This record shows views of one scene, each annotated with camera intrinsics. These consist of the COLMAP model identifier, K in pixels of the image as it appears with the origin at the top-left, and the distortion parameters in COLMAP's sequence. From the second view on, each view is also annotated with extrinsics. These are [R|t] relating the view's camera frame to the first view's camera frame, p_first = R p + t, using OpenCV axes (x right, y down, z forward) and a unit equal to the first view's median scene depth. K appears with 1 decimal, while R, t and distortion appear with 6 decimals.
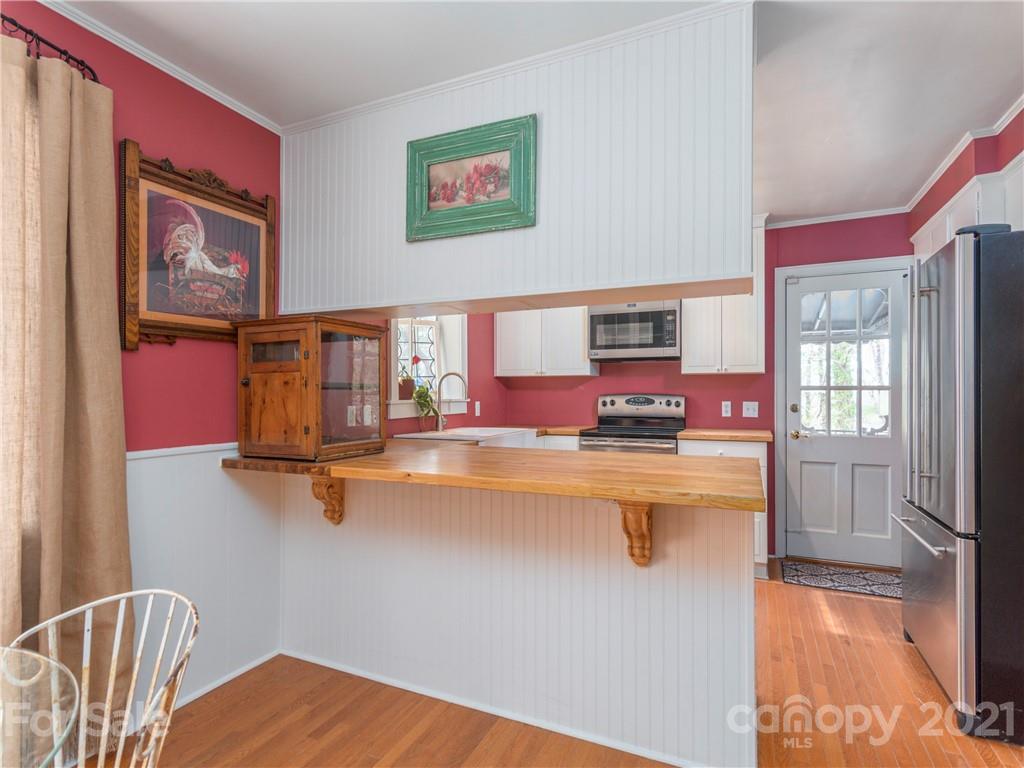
lens RADIAL K [[530.3, 0, 512.0], [0, 530.3, 384.0], [0, 0, 1]] dist [0.000311, 0.000116]
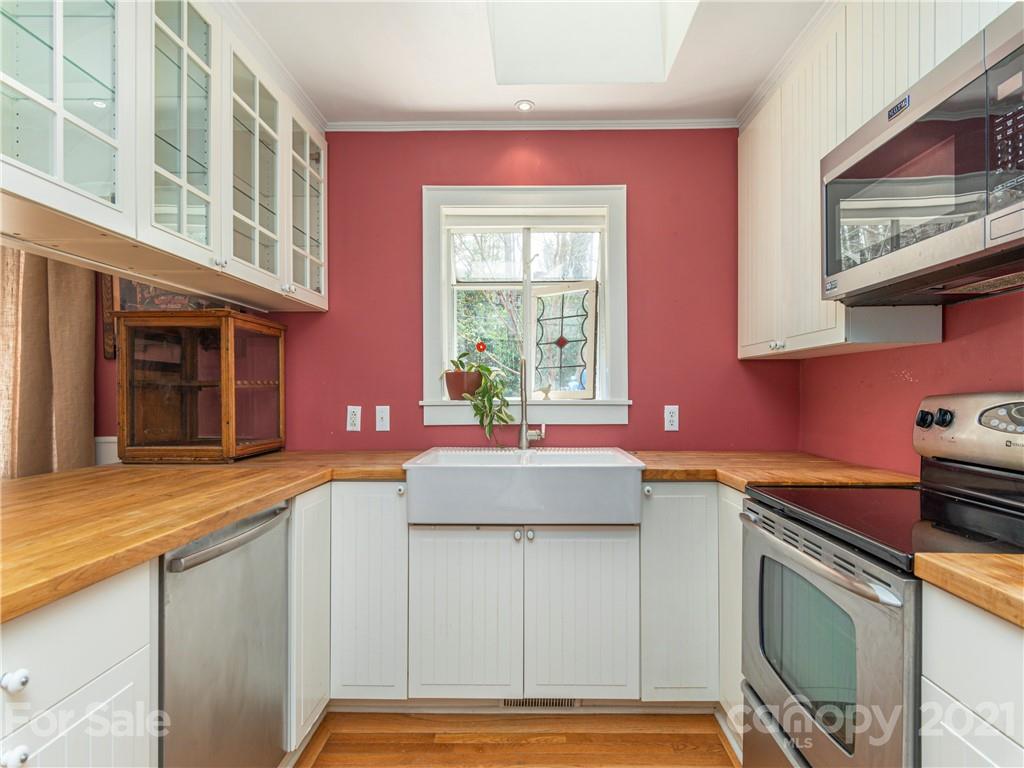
lens RADIAL K [[530.3, 0, 512.0], [0, 530.3, 384.0], [0, 0, 1]] dist [0.000311, 0.000116]
pose [[0.396316, -0.012735, -0.918026, 0.460535], [0.018305, 0.999815, -0.005967, 0.012496], [0.917932, -0.014440, 0.396476, 0.731140]]
